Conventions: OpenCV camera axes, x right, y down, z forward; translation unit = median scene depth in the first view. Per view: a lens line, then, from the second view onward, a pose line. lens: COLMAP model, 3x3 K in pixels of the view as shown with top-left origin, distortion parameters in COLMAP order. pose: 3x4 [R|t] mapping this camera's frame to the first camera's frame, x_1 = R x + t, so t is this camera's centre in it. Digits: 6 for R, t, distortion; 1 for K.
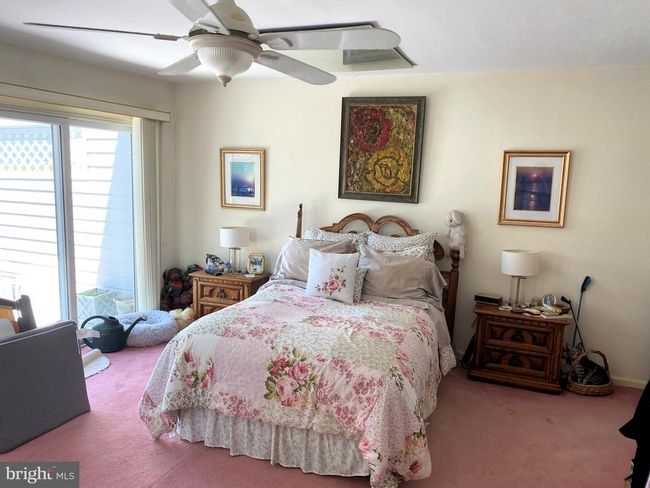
lens RADIAL K [[491.9, 0, 325.0], [0, 491.9, 244.0], [0, 0, 1]] dist [-0.007476, -0.003629]
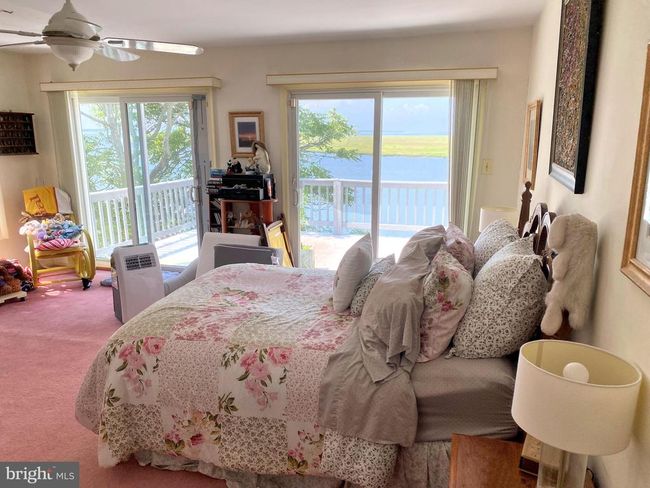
lens RADIAL K [[491.9, 0, 325.0], [0, 491.9, 244.0], [0, 0, 1]] dist [-0.007476, -0.003629]
pose [[0.108254, 0.178238, -0.978015, 0.751165], [-0.145872, 0.975995, 0.161724, -0.090673], [0.983363, 0.125158, 0.131655, 0.894059]]
